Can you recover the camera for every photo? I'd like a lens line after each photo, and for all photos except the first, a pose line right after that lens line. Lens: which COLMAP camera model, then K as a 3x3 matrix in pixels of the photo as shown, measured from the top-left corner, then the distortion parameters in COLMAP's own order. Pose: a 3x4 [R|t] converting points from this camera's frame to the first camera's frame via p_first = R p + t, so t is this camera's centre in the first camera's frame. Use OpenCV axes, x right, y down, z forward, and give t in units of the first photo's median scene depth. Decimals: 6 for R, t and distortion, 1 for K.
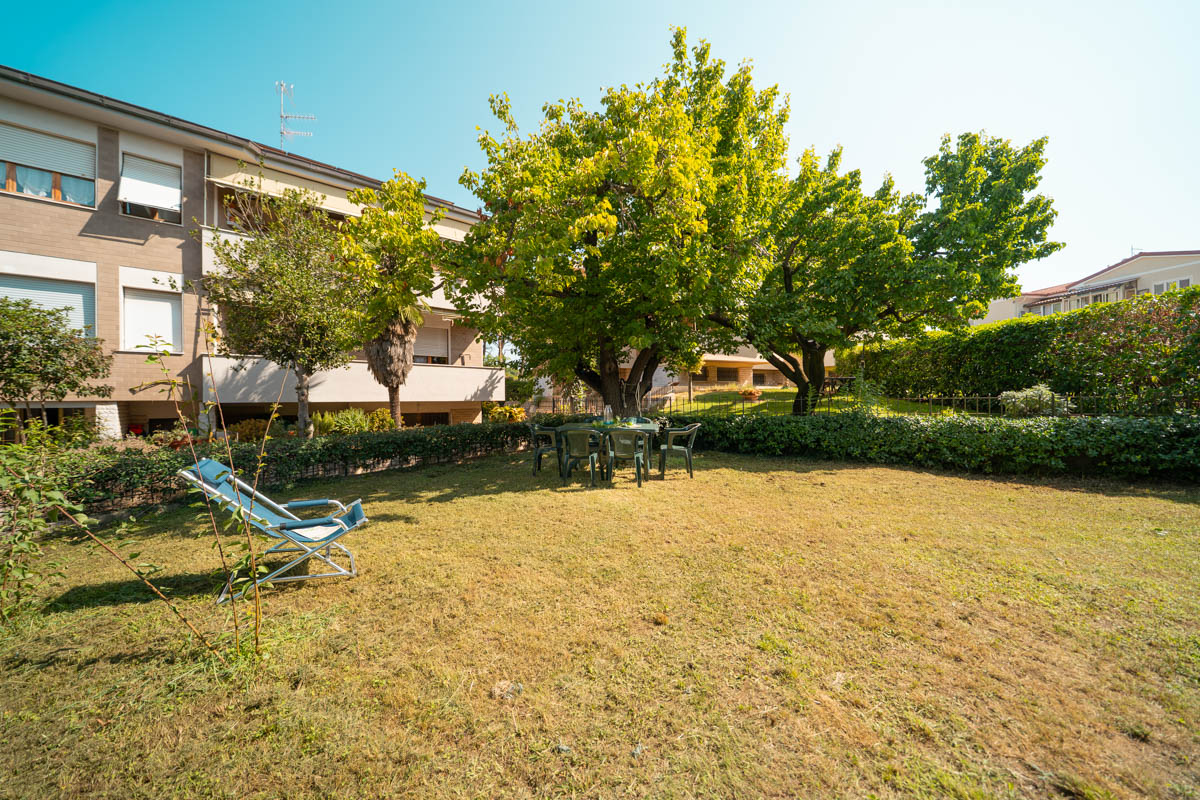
lens RADIAL K [[411.5, 0, 596.1], [0, 411.5, 400.5], [0, 0, 1]] dist [-0.006033, -0.000083]
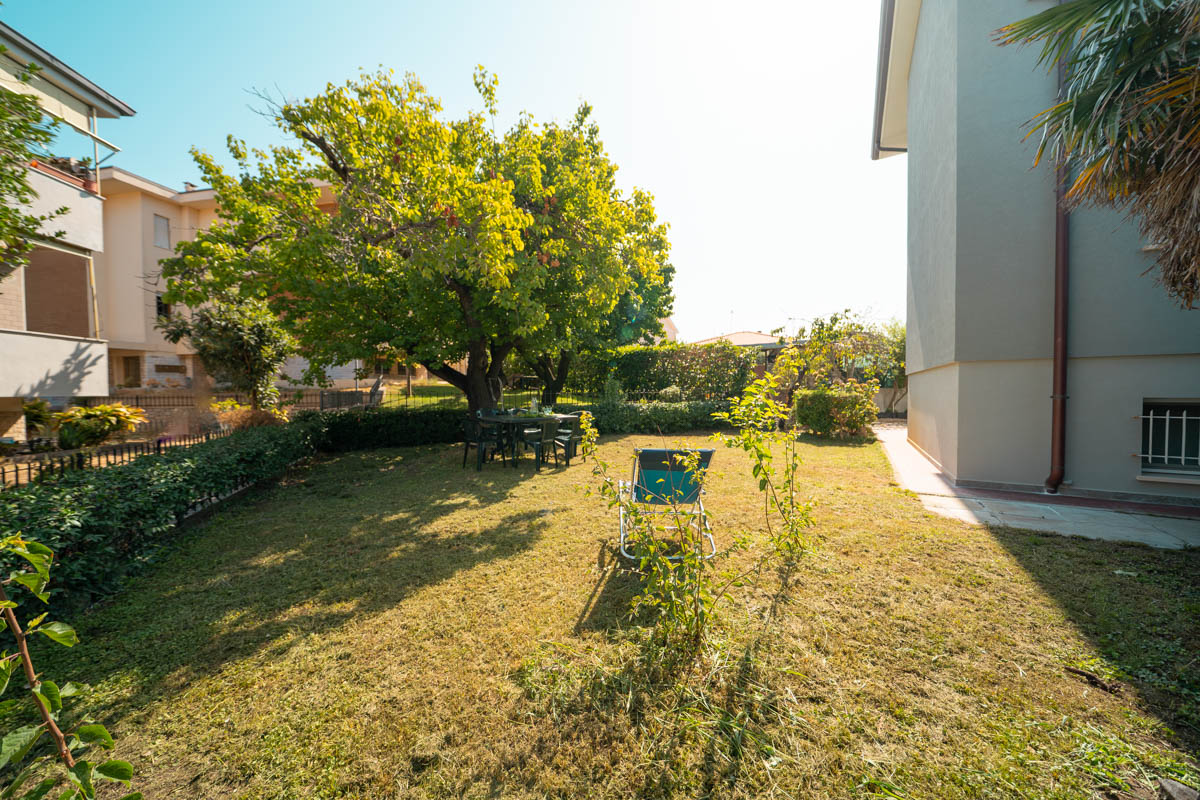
lens RADIAL K [[411.5, 0, 596.1], [0, 411.5, 400.5], [0, 0, 1]] dist [-0.006033, -0.000083]
pose [[0.580758, -0.012805, 0.813975, -0.301525], [0.004486, 0.999911, 0.012530, 0.002586], [-0.814064, -0.003625, 0.580764, 0.080880]]
